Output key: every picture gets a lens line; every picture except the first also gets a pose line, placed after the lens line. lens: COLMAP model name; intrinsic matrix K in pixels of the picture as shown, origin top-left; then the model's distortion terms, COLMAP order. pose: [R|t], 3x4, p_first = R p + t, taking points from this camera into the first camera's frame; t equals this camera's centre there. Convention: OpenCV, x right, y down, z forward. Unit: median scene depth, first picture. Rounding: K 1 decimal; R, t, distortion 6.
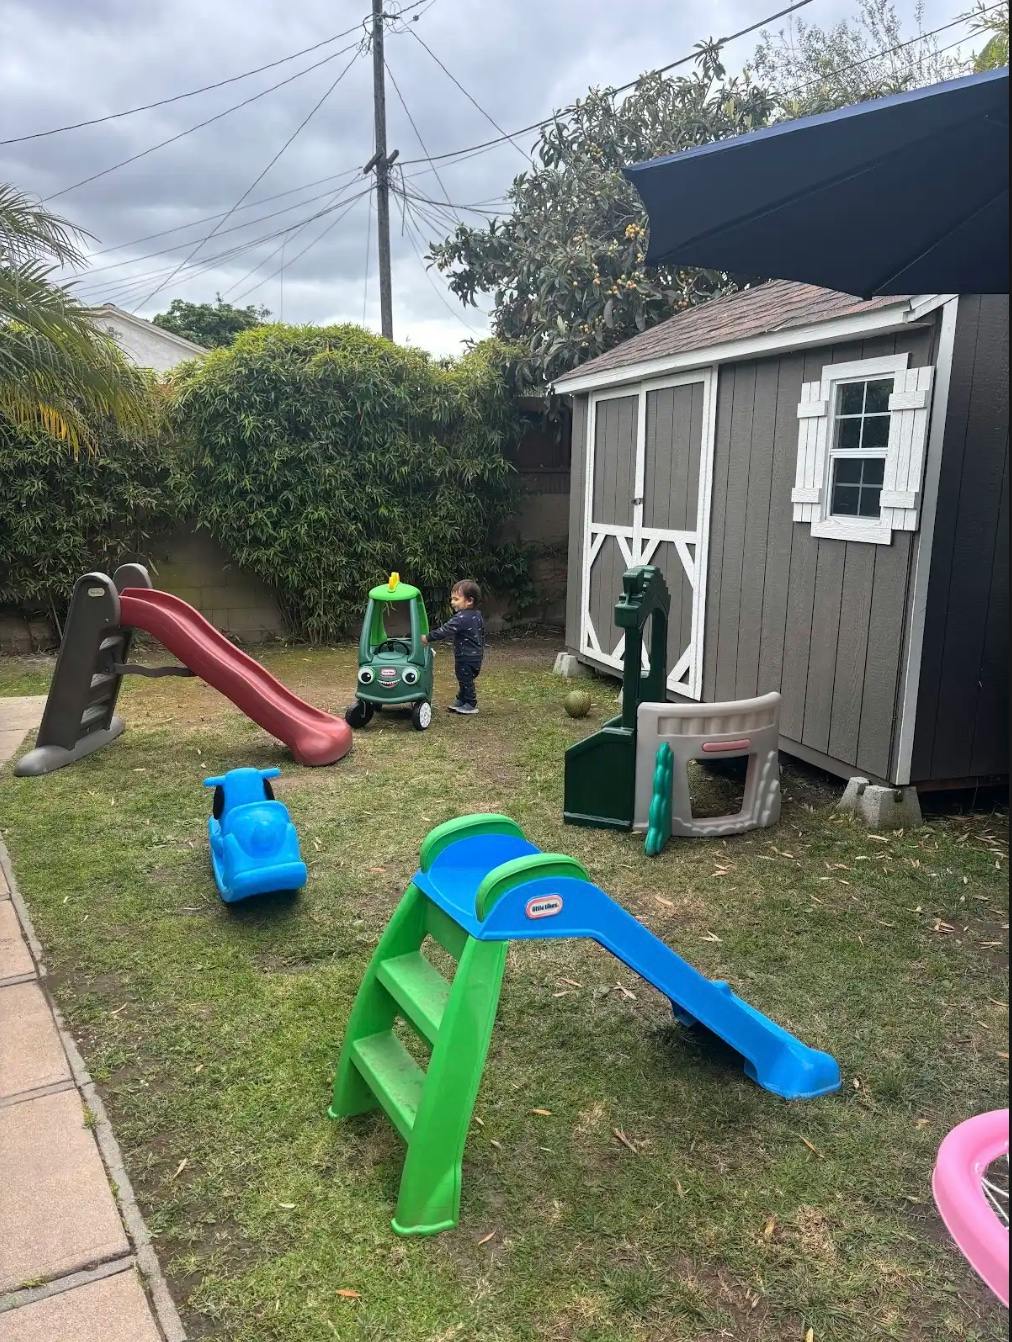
lens RADIAL K [[993.9, 0, 506.0], [0, 993.9, 671.0], [0, 0, 1]] dist [0.050467, 0.000096]
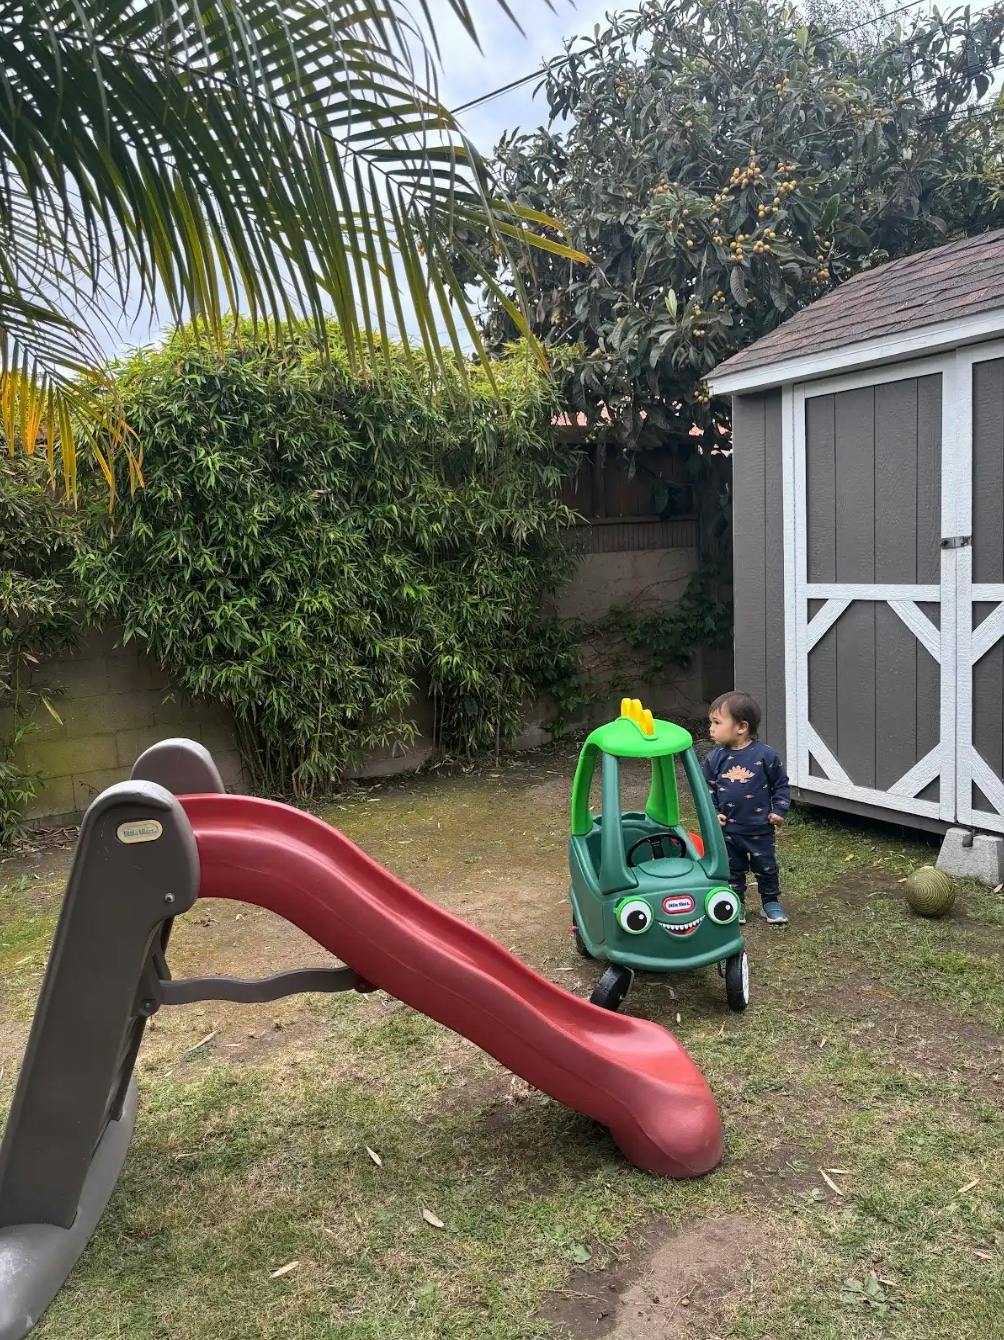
lens RADIAL K [[992.4, 0, 502.0], [0, 992.4, 670.0], [0, 0, 1]] dist [0.050467, 0.000096]
pose [[0.971071, -0.086269, 0.222664, -0.223612], [0.101874, 0.993013, -0.059555, -0.066045], [-0.215970, 0.080516, 0.973075, 0.365628]]
